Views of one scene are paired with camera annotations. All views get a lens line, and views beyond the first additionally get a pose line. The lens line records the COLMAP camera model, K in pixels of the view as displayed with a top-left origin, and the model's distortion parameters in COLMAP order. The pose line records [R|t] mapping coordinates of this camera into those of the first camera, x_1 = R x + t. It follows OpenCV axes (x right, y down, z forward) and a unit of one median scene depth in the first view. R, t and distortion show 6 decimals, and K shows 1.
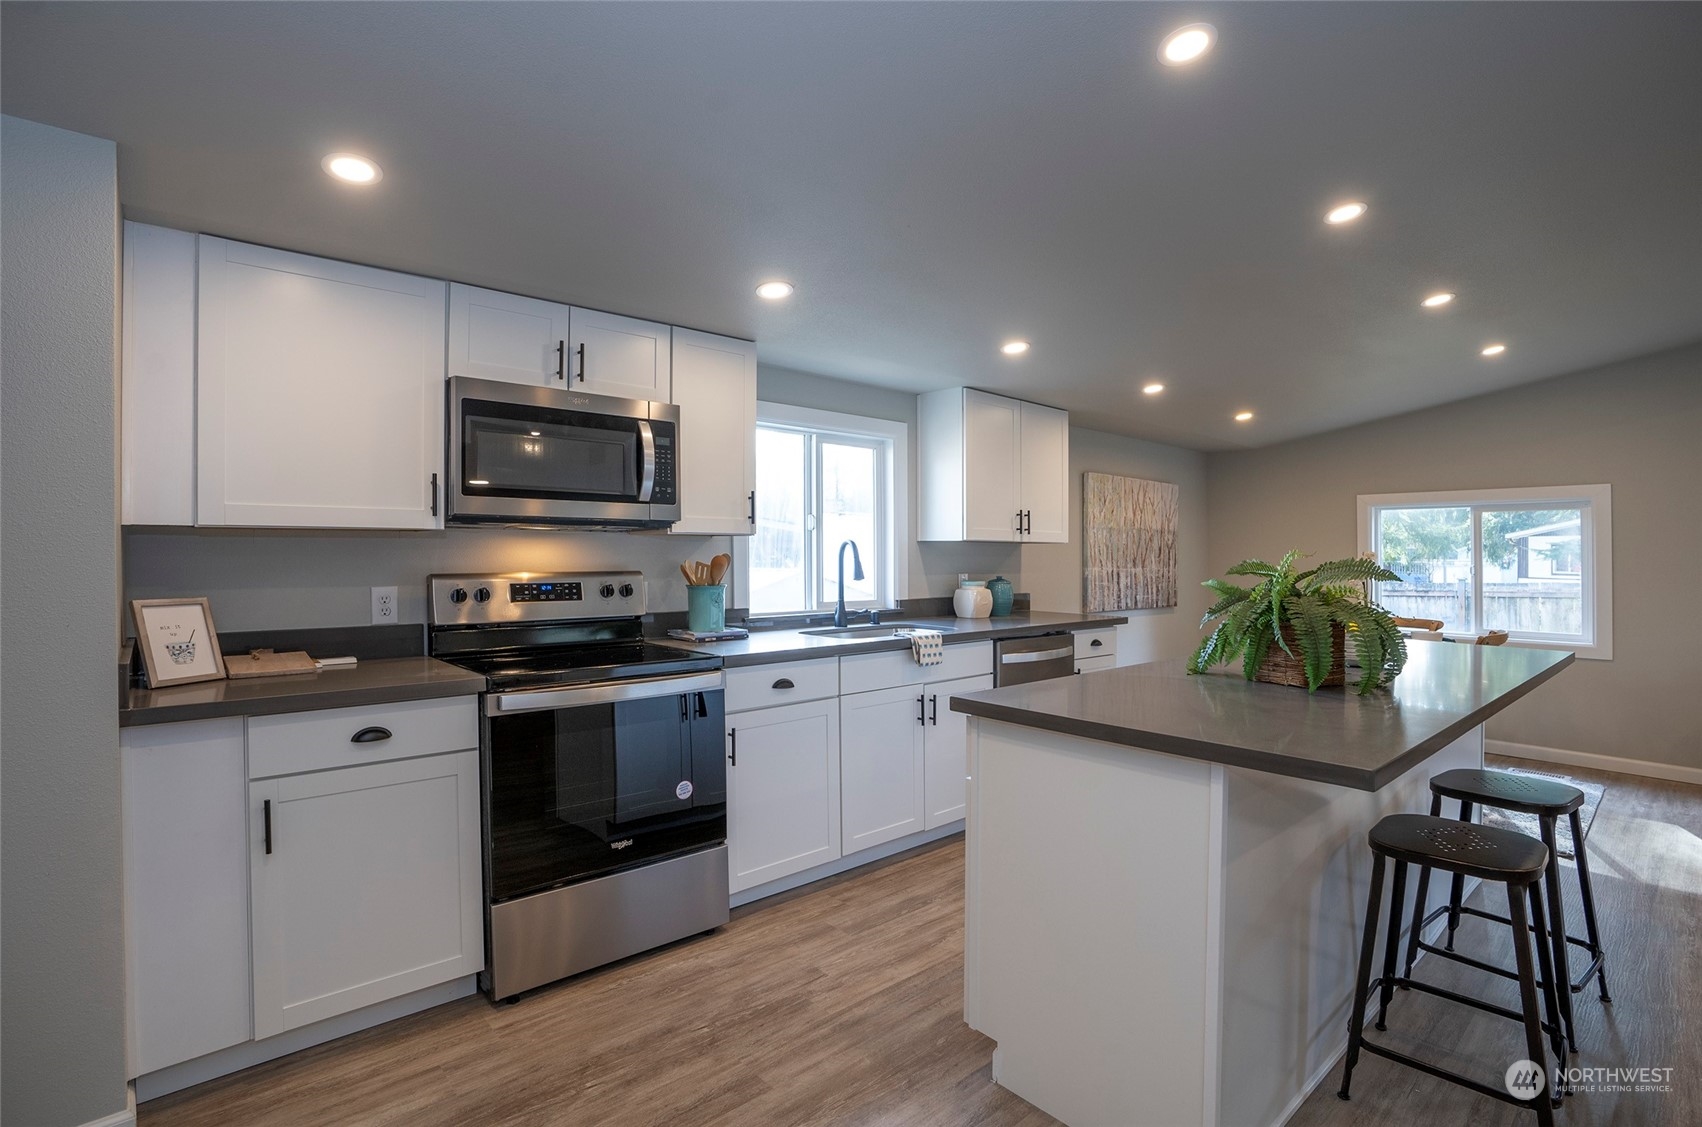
lens RADIAL K [[813.3, 0, 856.4], [0, 813.3, 568.8], [0, 0, 1]] dist [-0.069722, 0.031297]
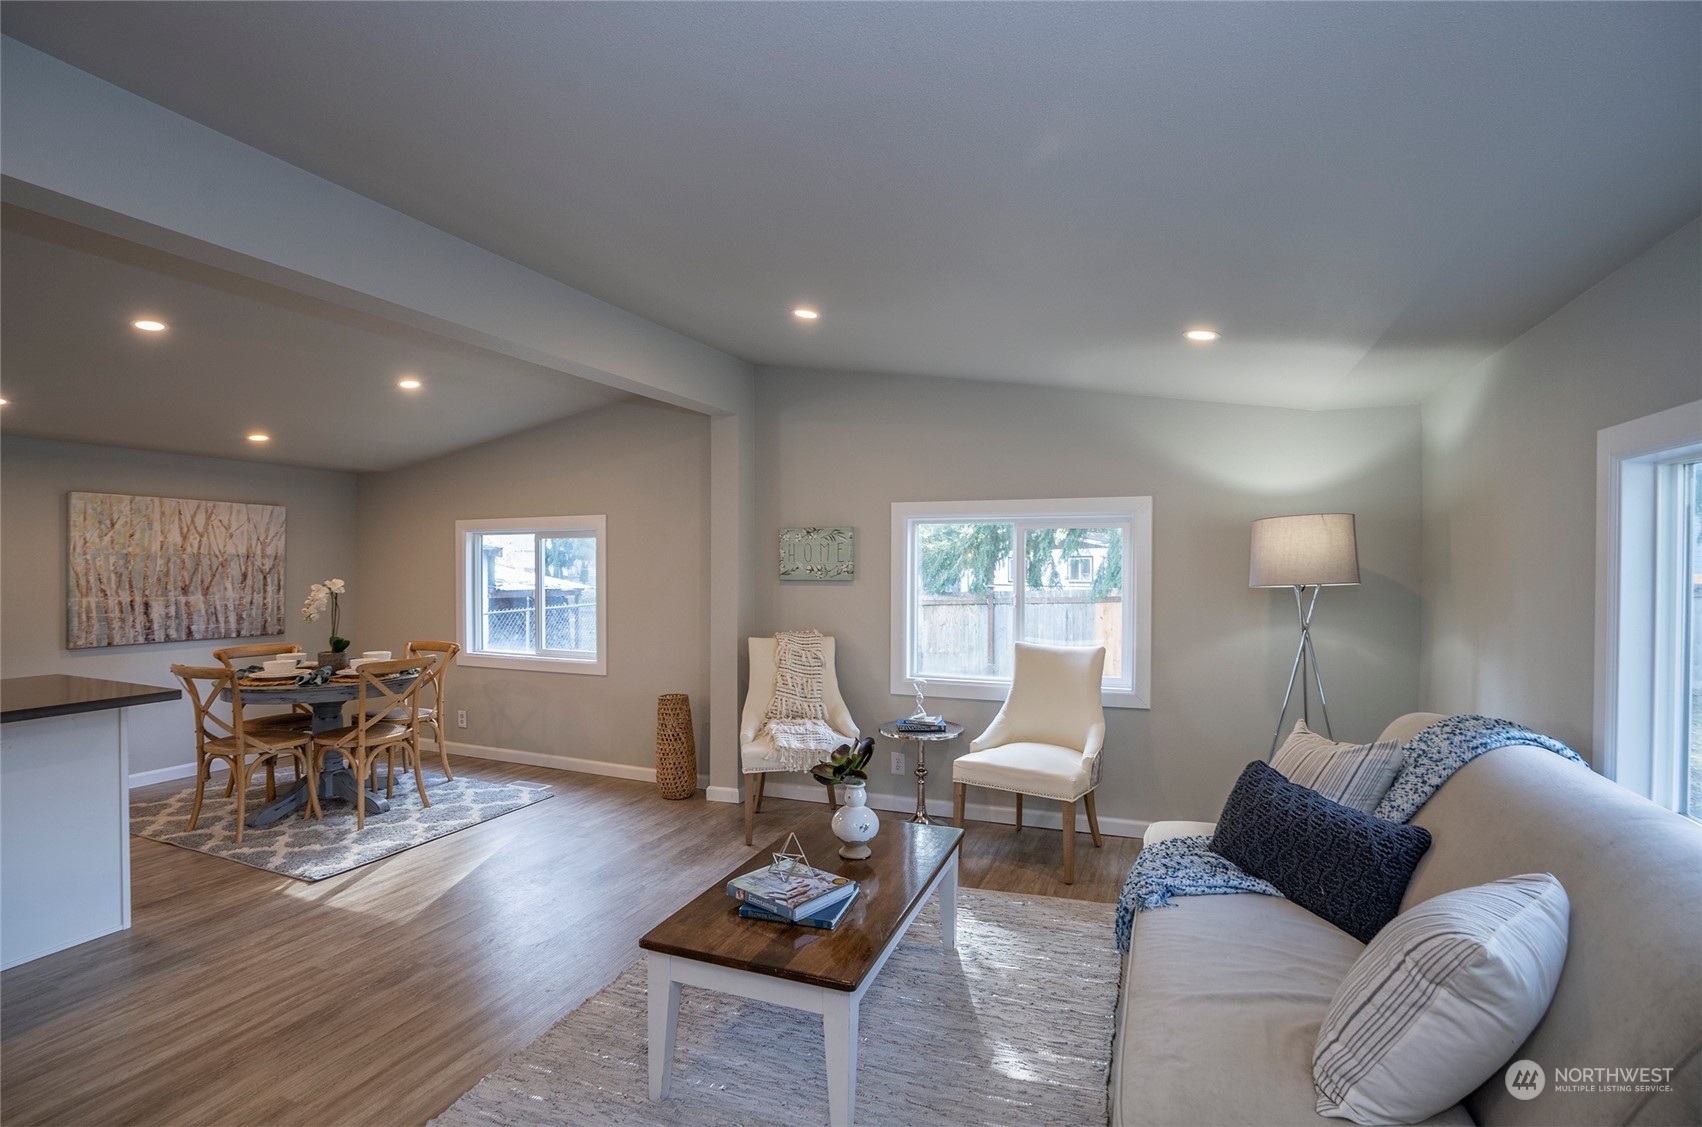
lens RADIAL K [[813.3, 0, 856.4], [0, 813.3, 568.8], [0, 0, 1]] dist [-0.069722, 0.031297]
pose [[0.902854, -0.006028, 0.429904, 1.129978], [0.011452, 0.999884, -0.010031, -0.025032], [-0.429794, 0.013979, 0.902819, -0.253050]]
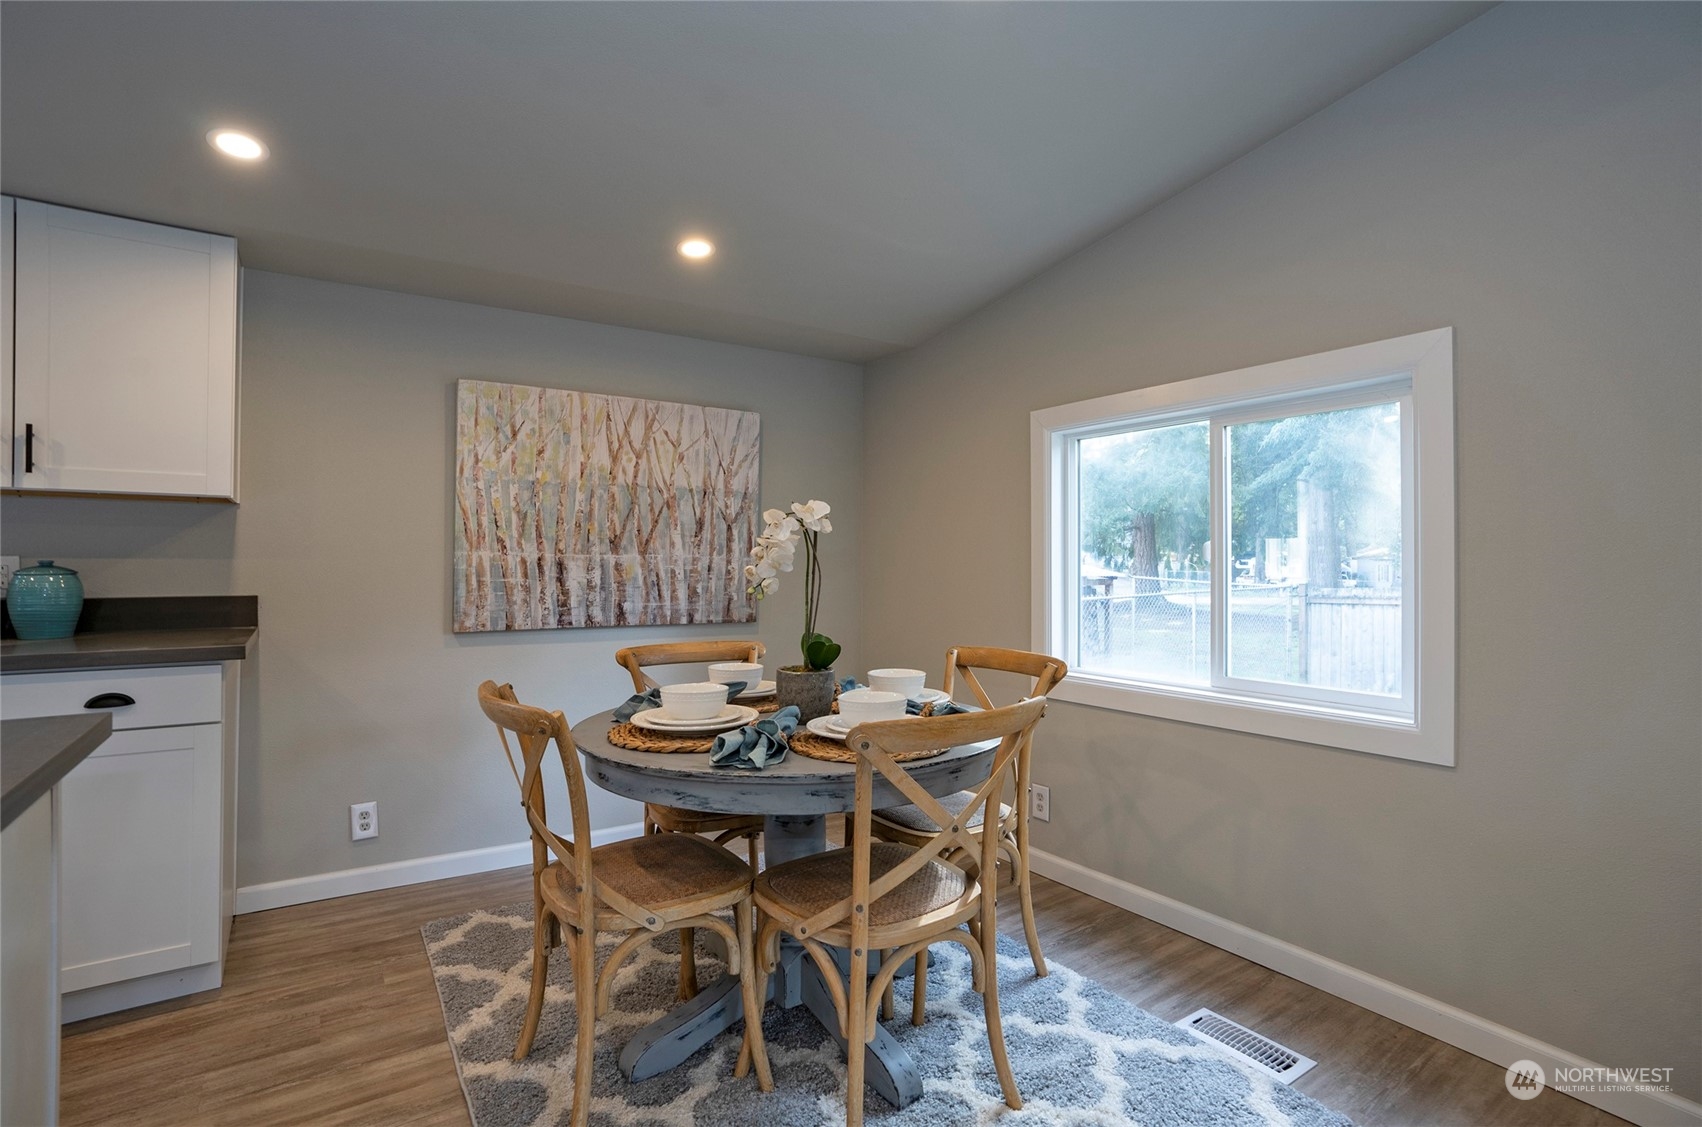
lens RADIAL K [[813.3, 0, 856.4], [0, 813.3, 568.8], [0, 0, 1]] dist [-0.069722, 0.031297]
pose [[0.991165, -0.002630, -0.132606, 1.016917], [0.001102, 0.999932, -0.011593, 0.028168], [0.132627, 0.011344, 0.991101, 0.796967]]
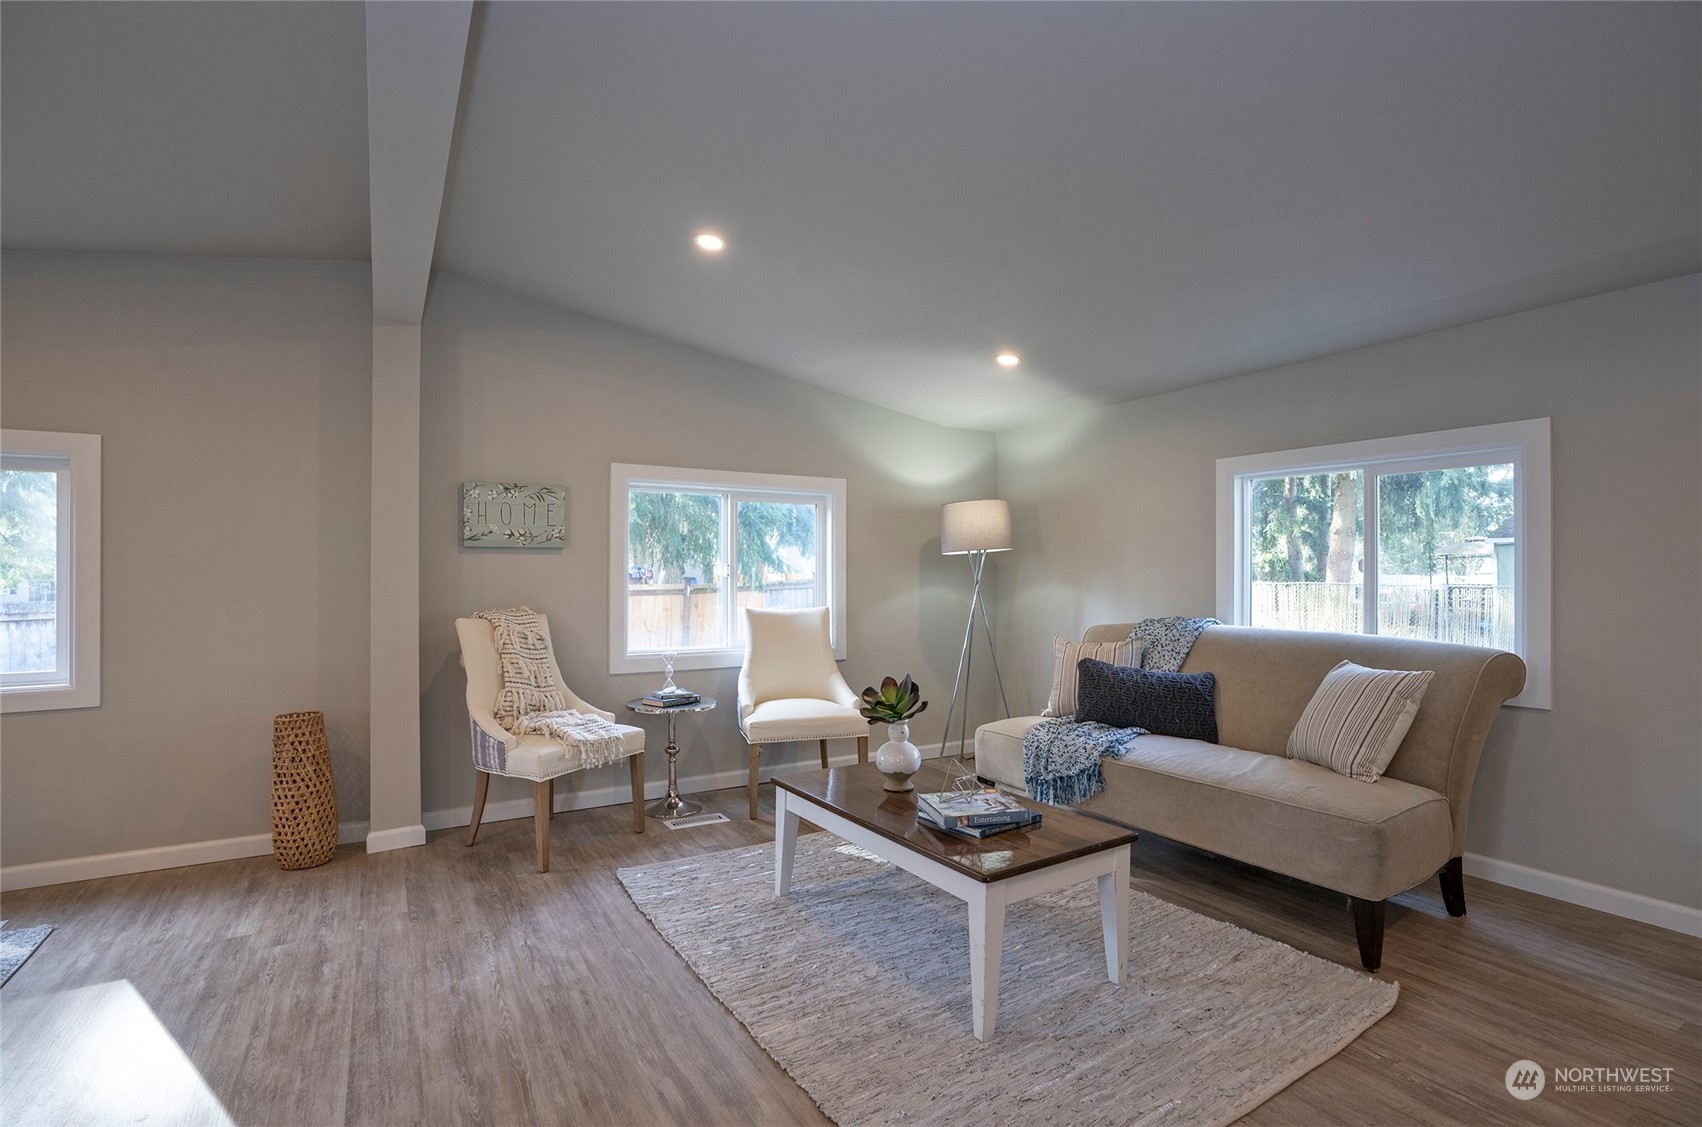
lens RADIAL K [[813.3, 0, 856.4], [0, 813.3, 568.8], [0, 0, 1]] dist [-0.069722, 0.031297]
pose [[0.181479, 0.001406, 0.983394, 0.624264], [0.021184, 0.999761, -0.005338, 0.027454], [-0.983167, 0.021802, 0.181406, 0.375443]]
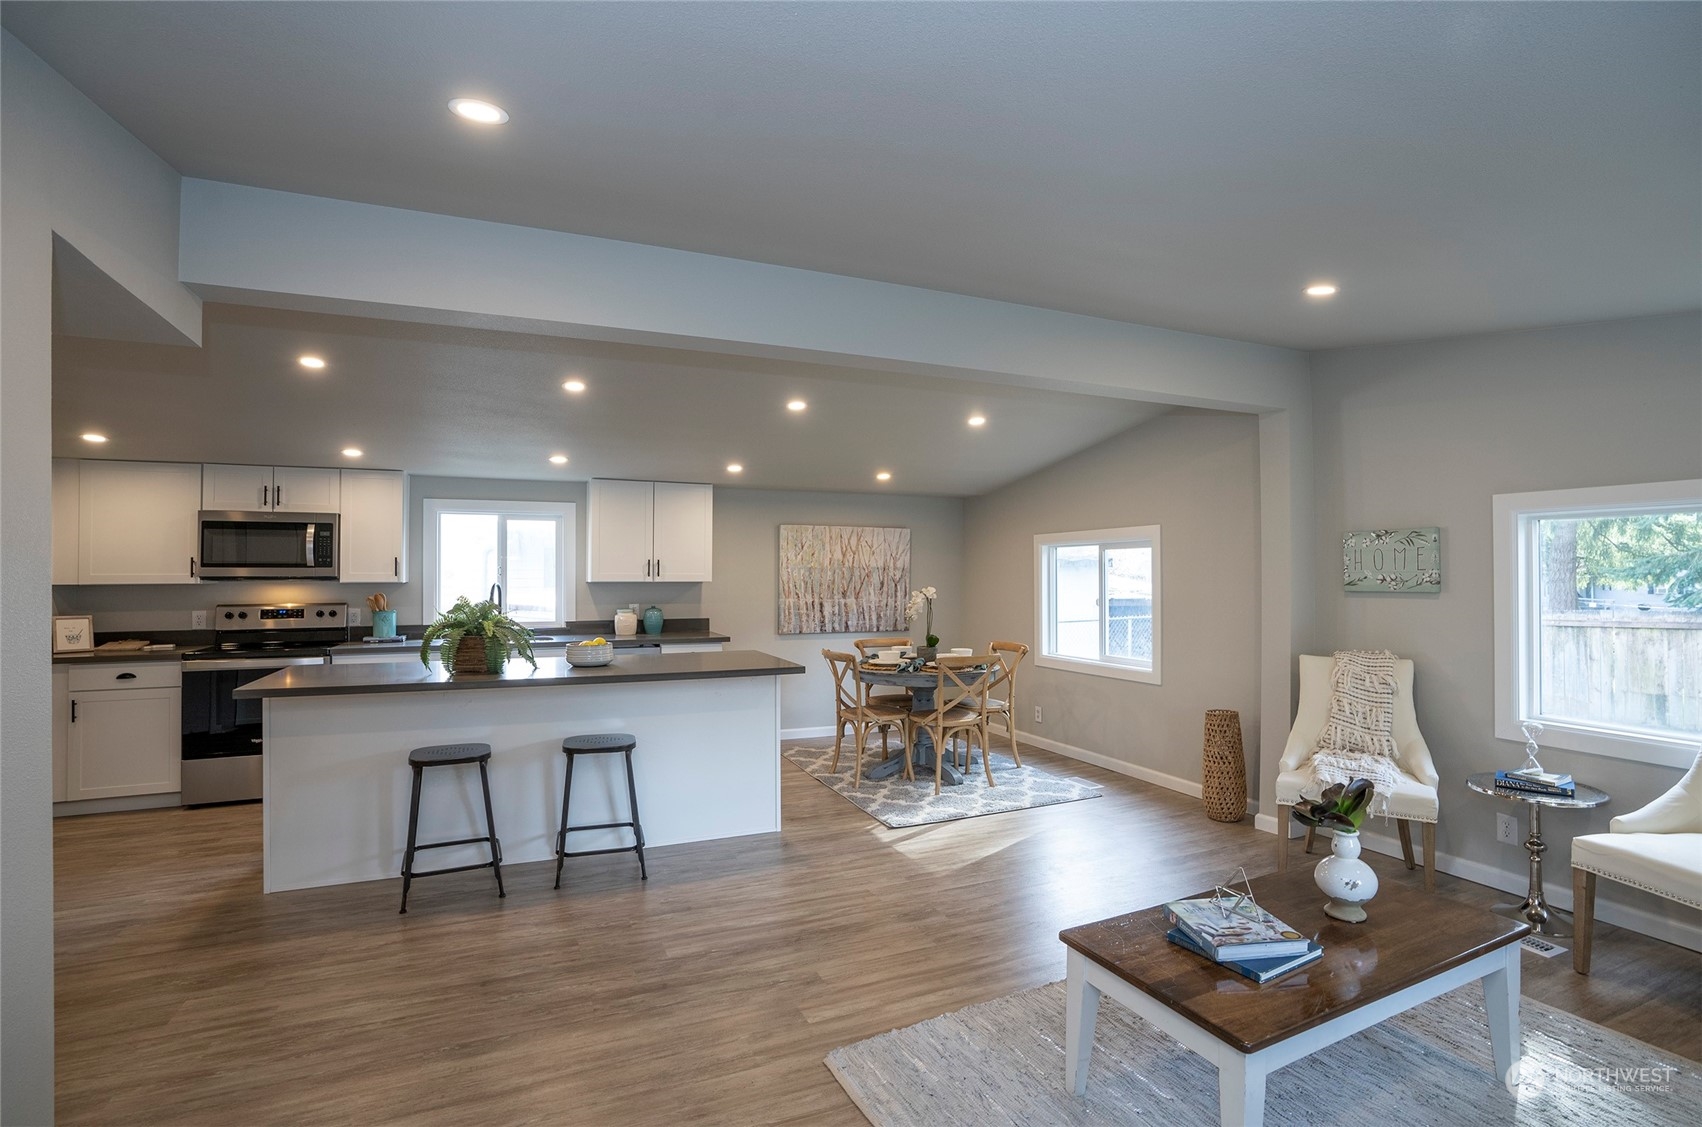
lens RADIAL K [[806.1, 0, 853.4], [0, 806.1, 564.6], [0, 0, 1]] dist [-0.070189, 0.030914]
pose [[0.949184, -0.010904, -0.314532, 1.292120], [0.000795, 0.999479, -0.032252, -0.023813], [0.314720, 0.030363, 0.948699, -0.291115]]
